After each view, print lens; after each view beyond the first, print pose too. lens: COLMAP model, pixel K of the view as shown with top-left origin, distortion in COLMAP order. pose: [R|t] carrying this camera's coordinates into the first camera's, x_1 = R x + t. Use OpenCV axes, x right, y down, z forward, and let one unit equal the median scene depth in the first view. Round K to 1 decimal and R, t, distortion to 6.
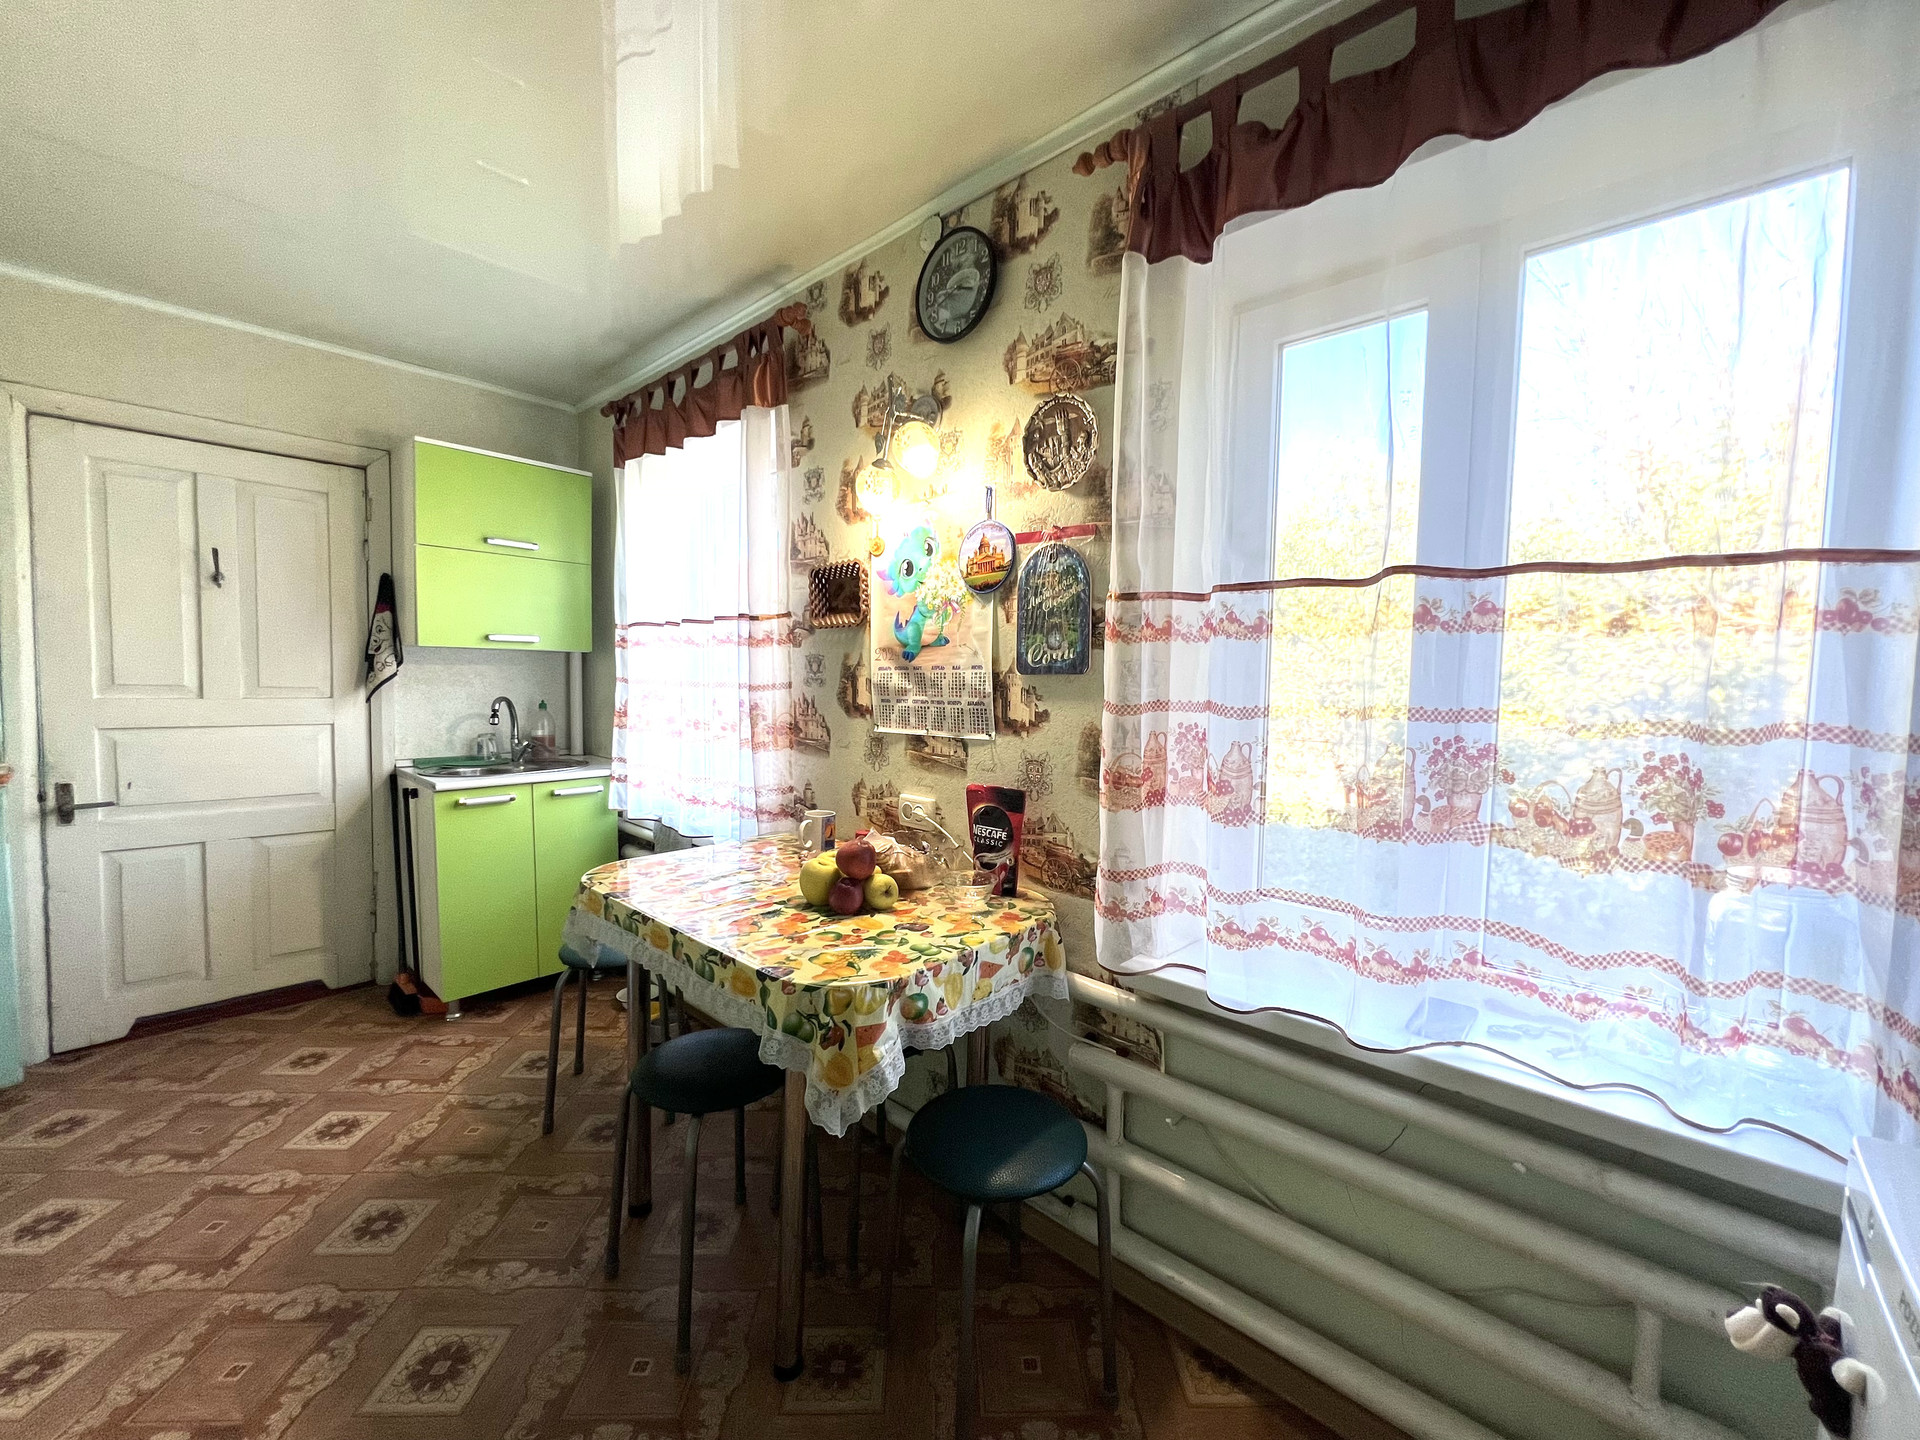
lens RADIAL K [[771.8, 0, 963.4], [0, 771.8, 725.7], [0, 0, 1]] dist [-0.001024, 0.000437]
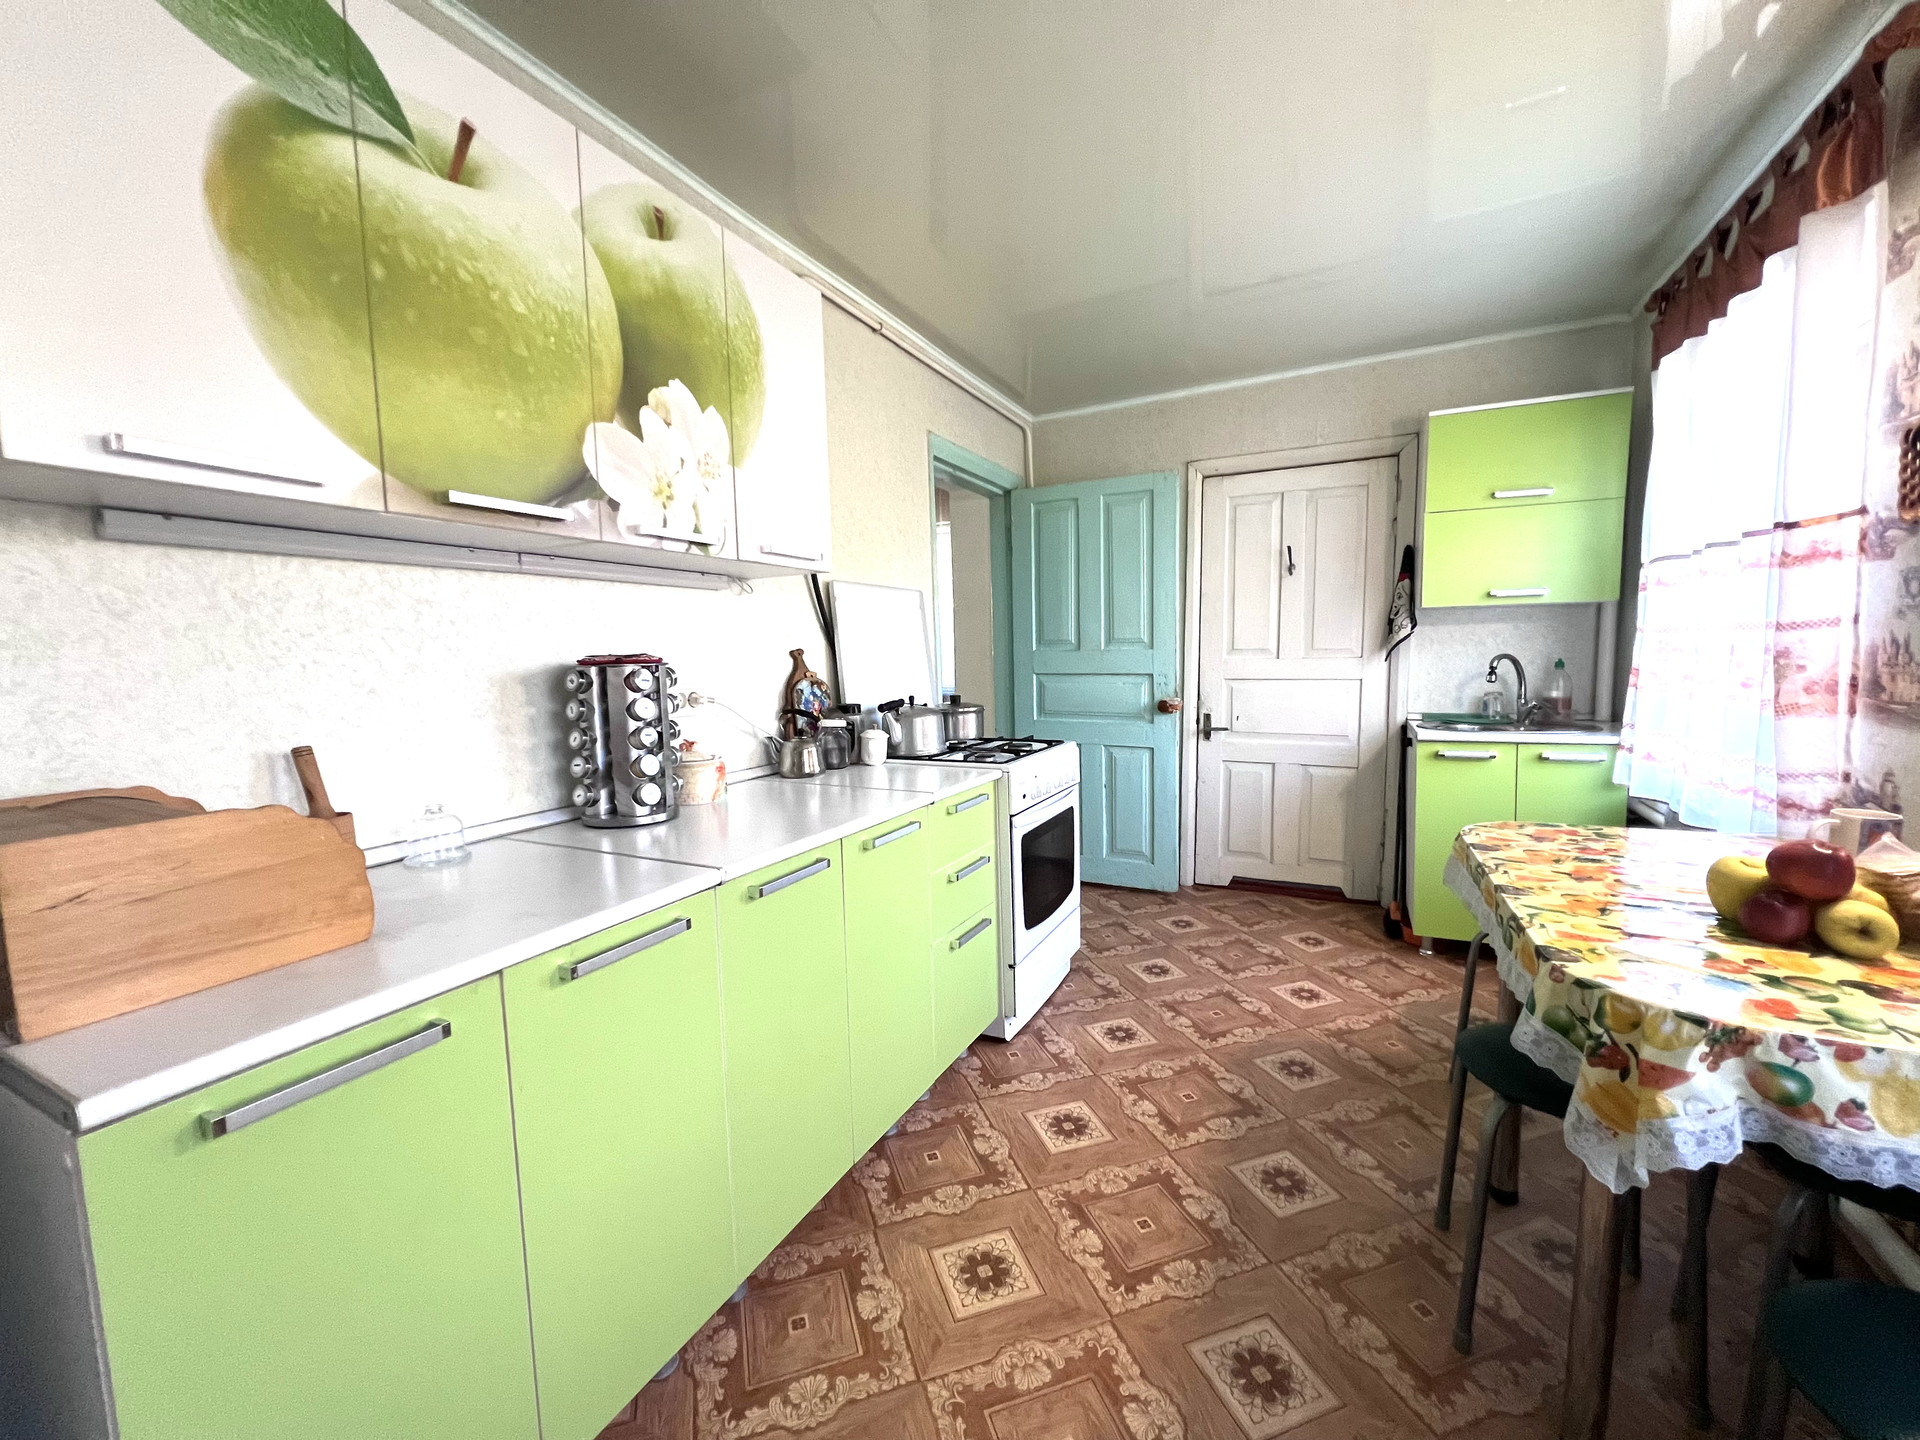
lens RADIAL K [[771.8, 0, 963.4], [0, 771.8, 725.7], [0, 0, 1]] dist [-0.001024, 0.000437]
pose [[0.284223, 0.065834, -0.956495, 0.187836], [-0.036491, 0.997660, 0.057824, 0.027059], [0.958063, 0.018469, 0.285960, 0.081410]]
